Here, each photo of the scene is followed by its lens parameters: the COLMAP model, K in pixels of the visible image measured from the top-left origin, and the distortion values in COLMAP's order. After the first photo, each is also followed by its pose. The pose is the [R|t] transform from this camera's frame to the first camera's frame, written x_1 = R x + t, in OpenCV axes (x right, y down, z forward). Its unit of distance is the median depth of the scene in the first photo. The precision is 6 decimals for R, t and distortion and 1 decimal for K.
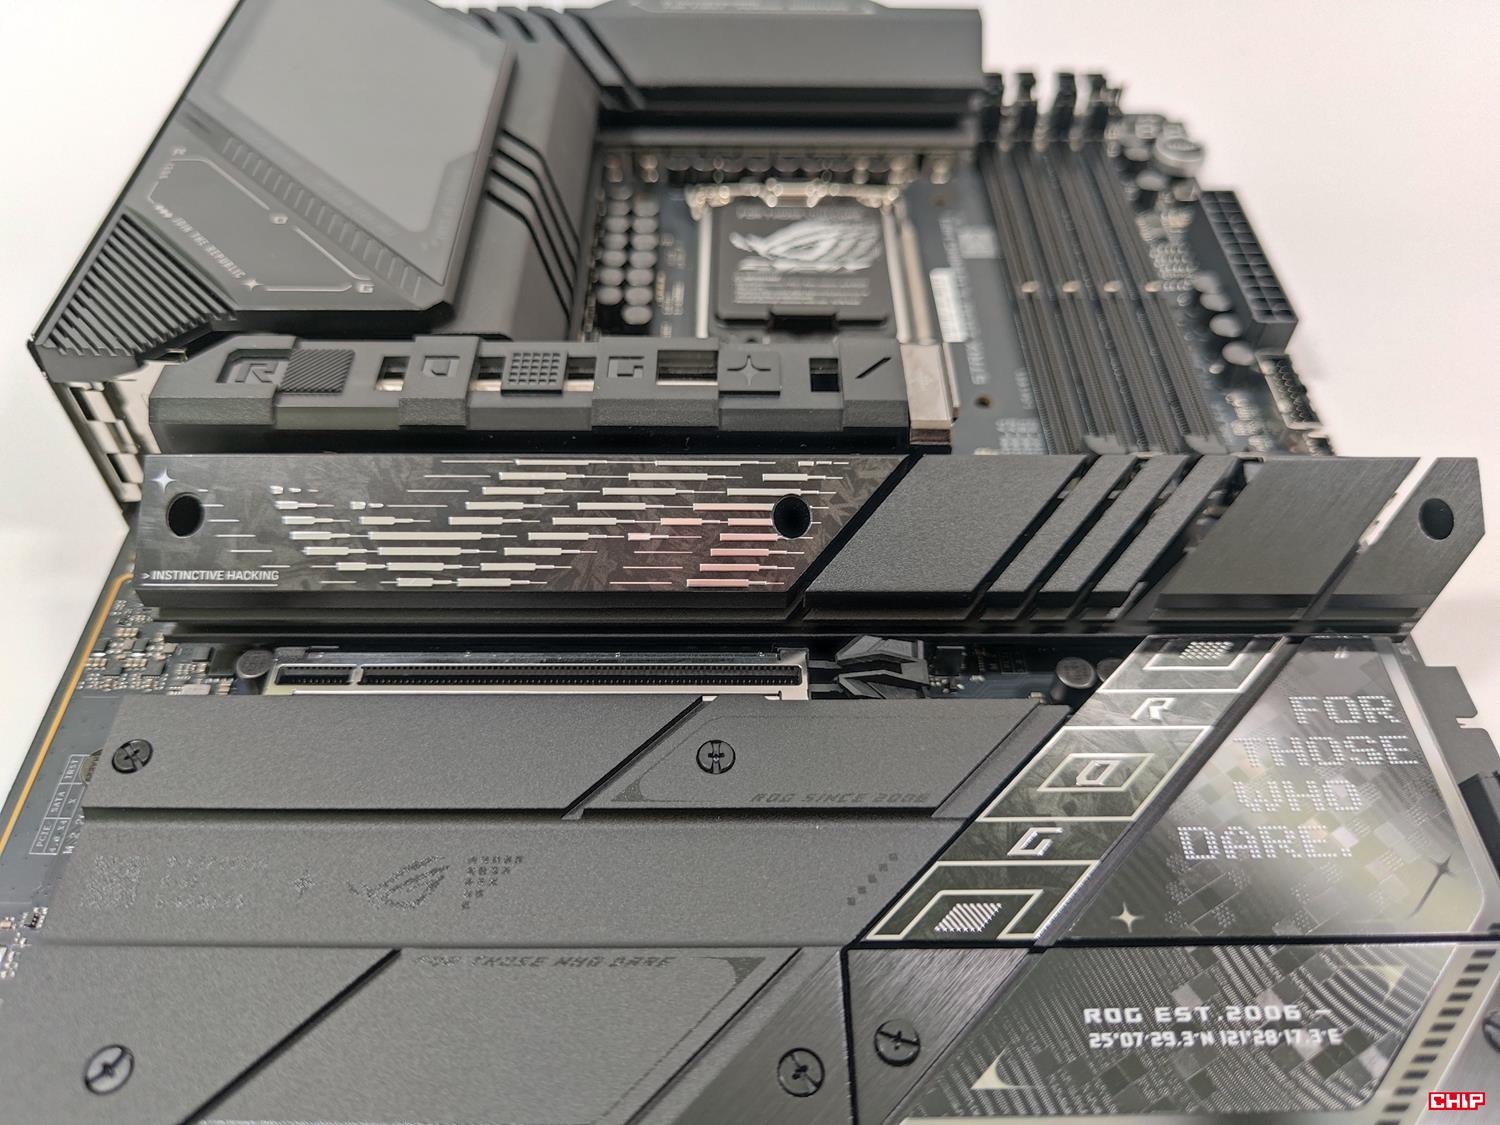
lens RADIAL K [[1147.5, 0, 745.8], [0, 1147.5, 566.5], [0, 0, 1]] dist [-0.006036, -0.040908]
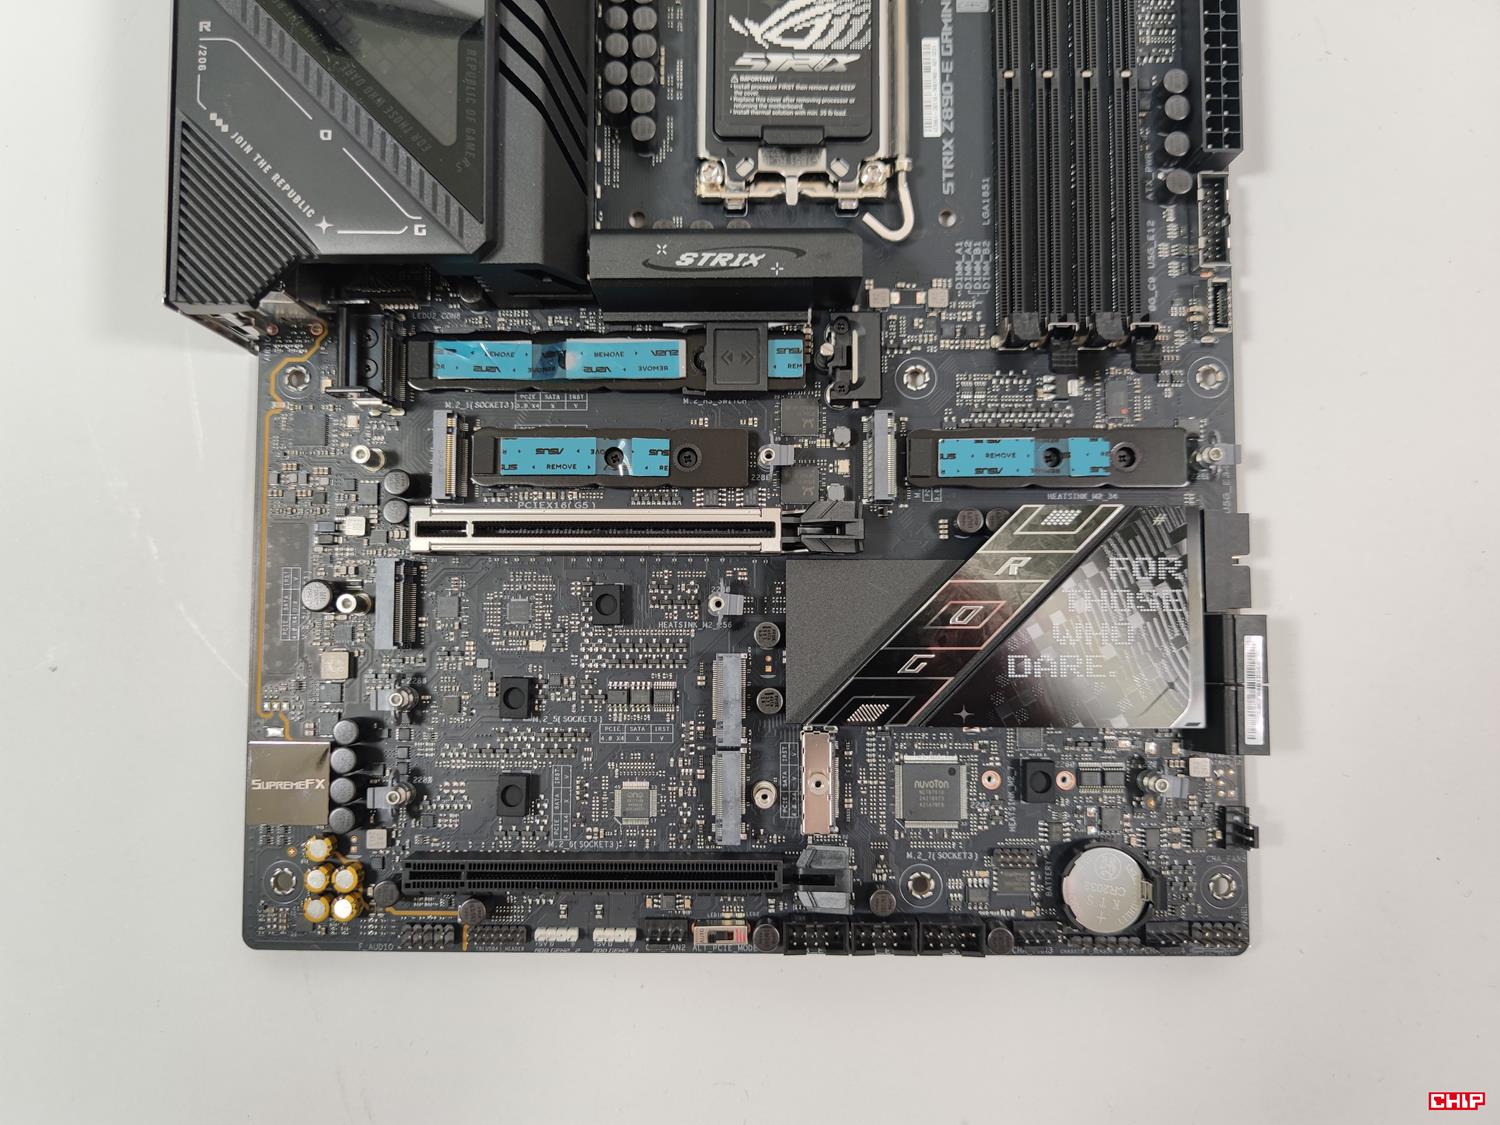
lens RADIAL K [[1117.0, 0, 735.8], [0, 1117.0, 585.7], [0, 0, 1]] dist [0.065986, -0.152685]
pose [[0.999680, 0.007687, -0.024089, 0.032874], [0.008268, 0.800926, 0.598706, -0.708973], [0.023896, -0.598714, 0.800607, -0.177017]]
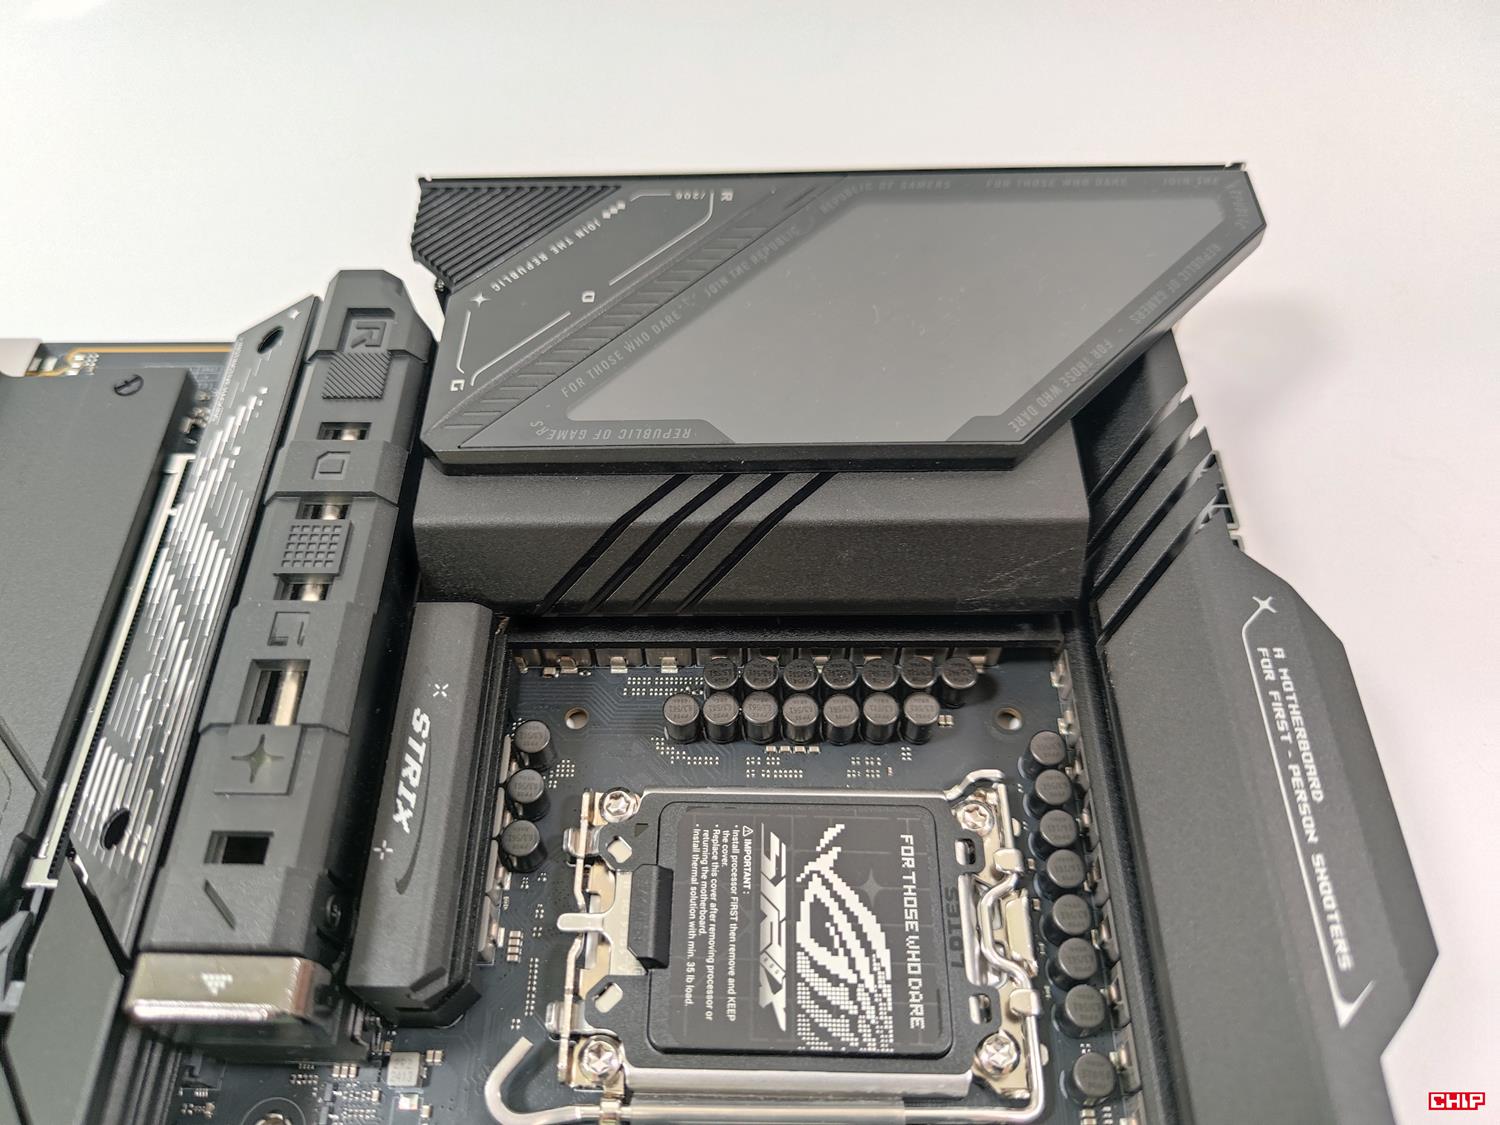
lens RADIAL K [[1135.3, 0, 716.4], [0, 1135.3, 577.8], [0, 0, 1]] dist [0.001630, -0.060538]
pose [[-0.027140, 0.832687, -0.553078, 0.356627], [-0.748024, 0.350108, 0.563812, -0.973723], [0.663116, 0.429018, 0.613368, 0.691225]]
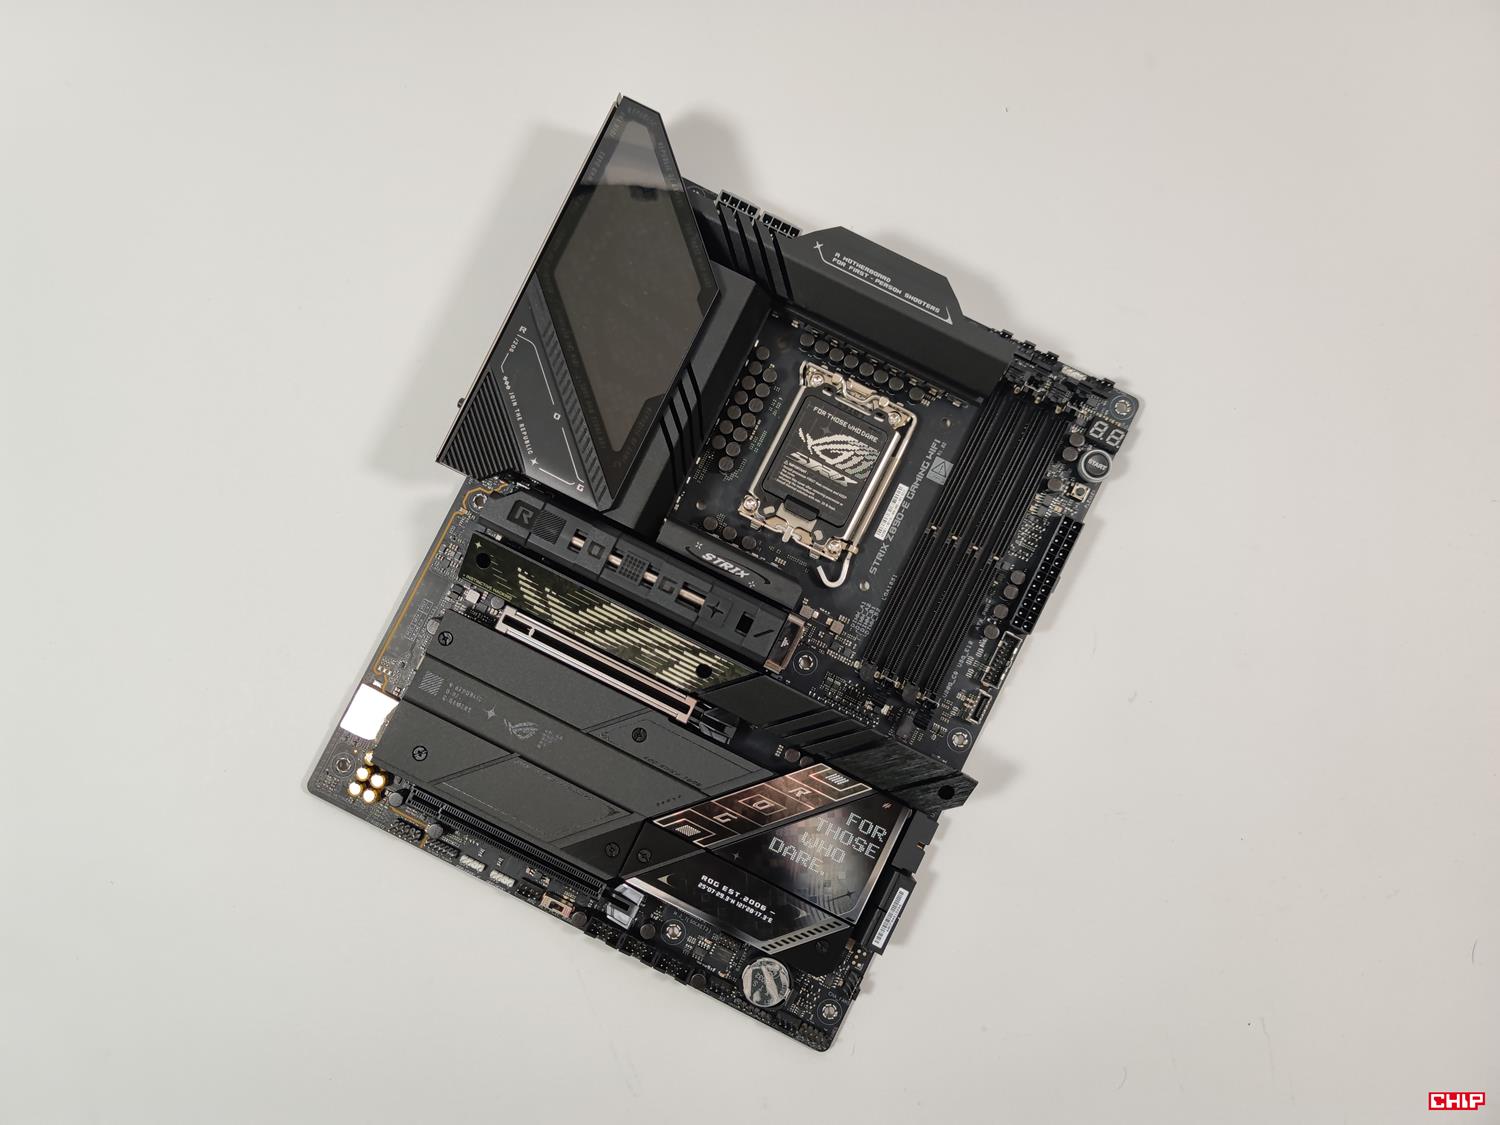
lens RADIAL K [[1123.2, 0, 734.3], [0, 1123.2, 569.9], [0, 0, 1]] dist [0.077605, -0.068302]
pose [[0.891763, 0.451332, -0.032525, 0.078788], [-0.339815, 0.715417, 0.610495, -1.699379], [0.298805, -0.533364, 0.791352, -0.771508]]
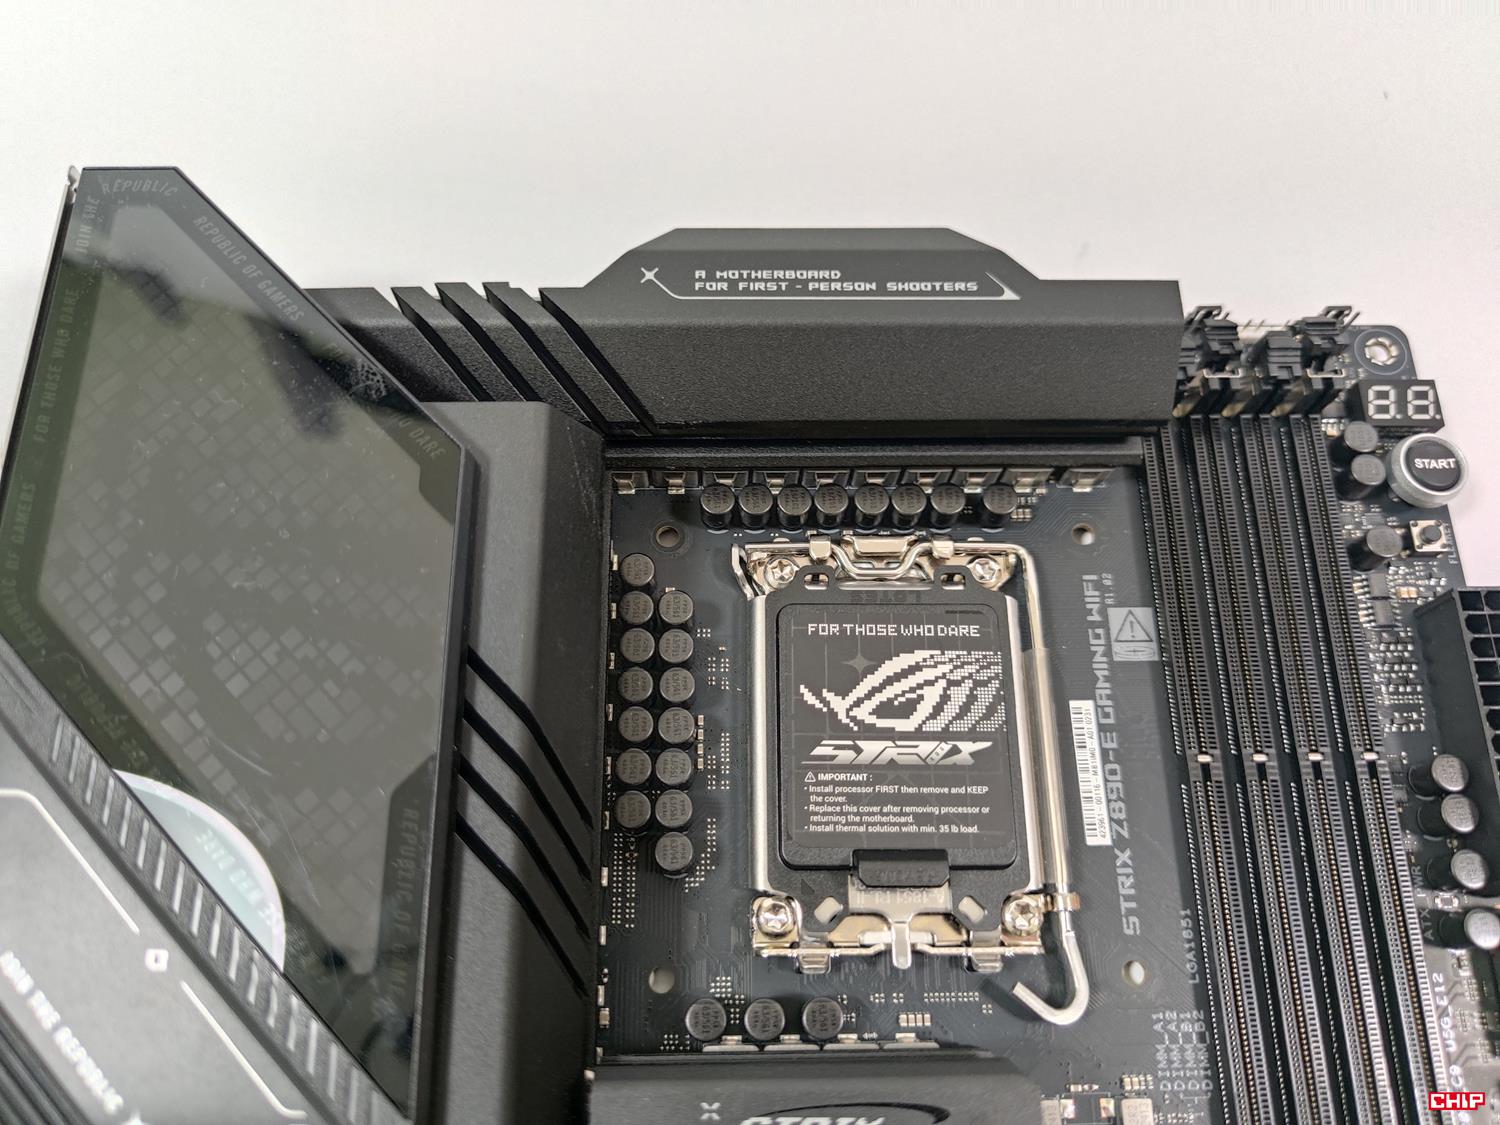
lens RADIAL K [[1147.5, 0, 745.8], [0, 1147.5, 566.5], [0, 0, 1]] dist [-0.006036, -0.040908]
pose [[0.999997, -0.001543, 0.002144, -0.069162], [0.000735, 0.942130, 0.335248, -0.876680], [-0.002537, -0.335245, 0.942127, 0.512192]]
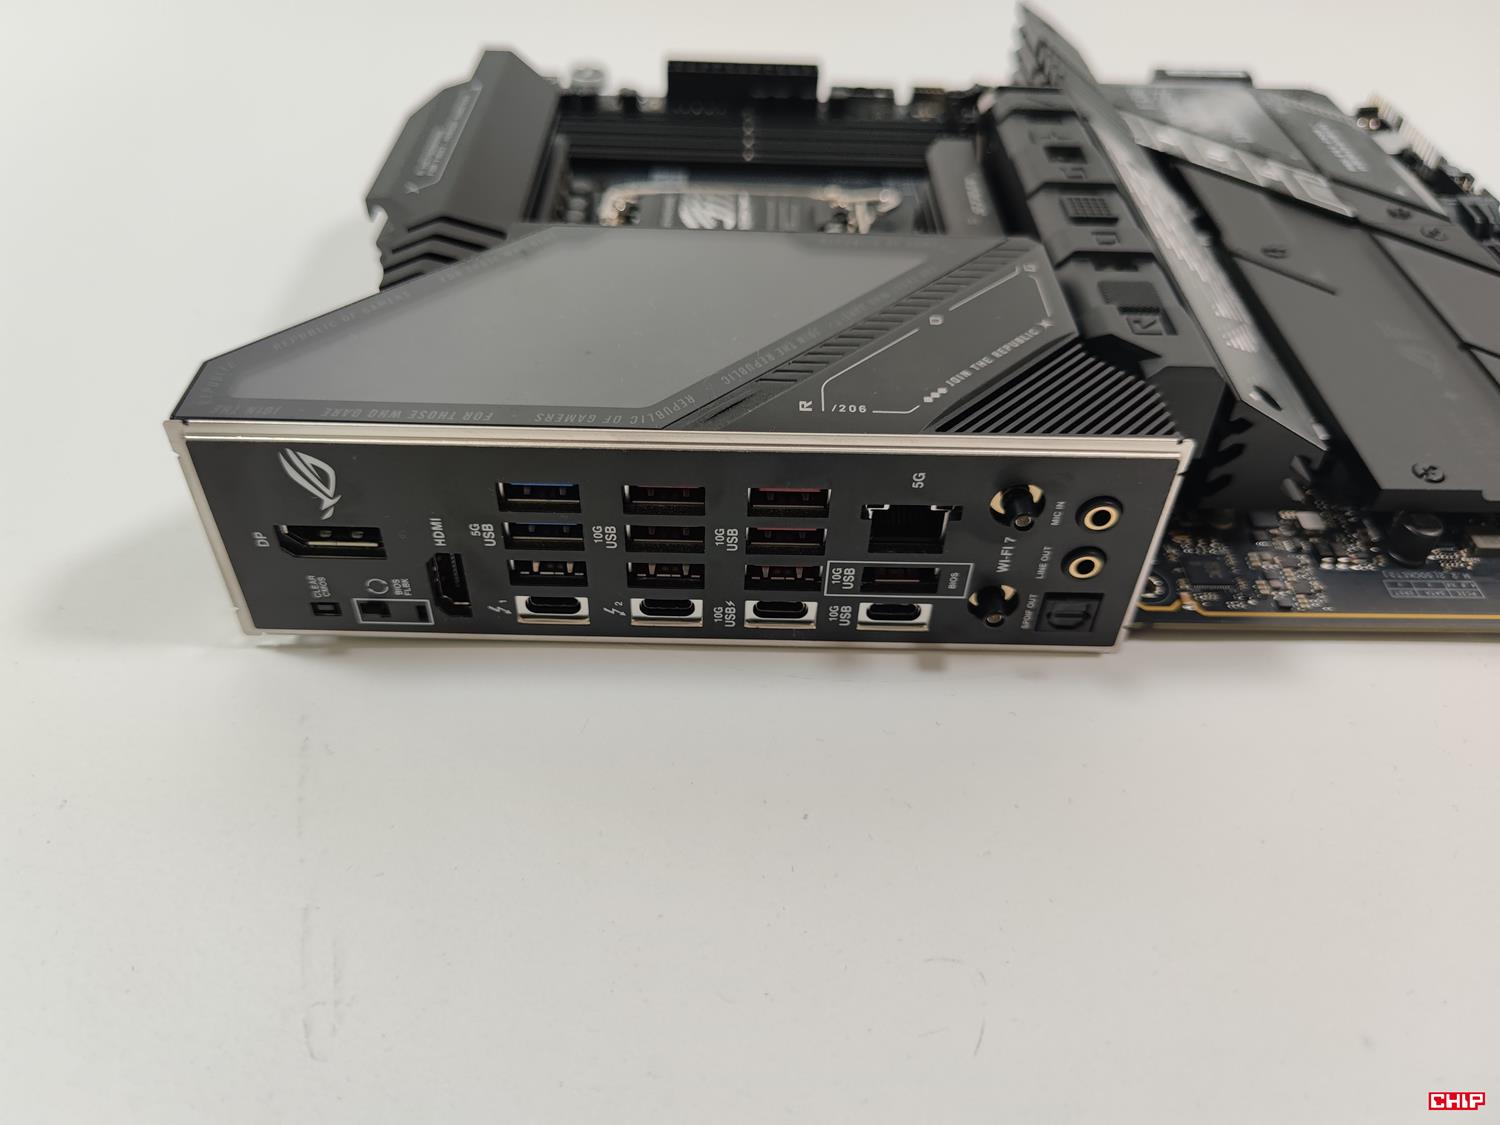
lens RADIAL K [[1128.9, 0, 742.9], [0, 1128.9, 566.7], [0, 0, 1]] dist [0.022641, -0.066684]
pose [[0.010570, -0.694131, 0.719771, -1.433152], [0.751858, 0.480072, 0.451930, -0.876386], [-0.659241, 0.536389, 0.526962, 0.841625]]
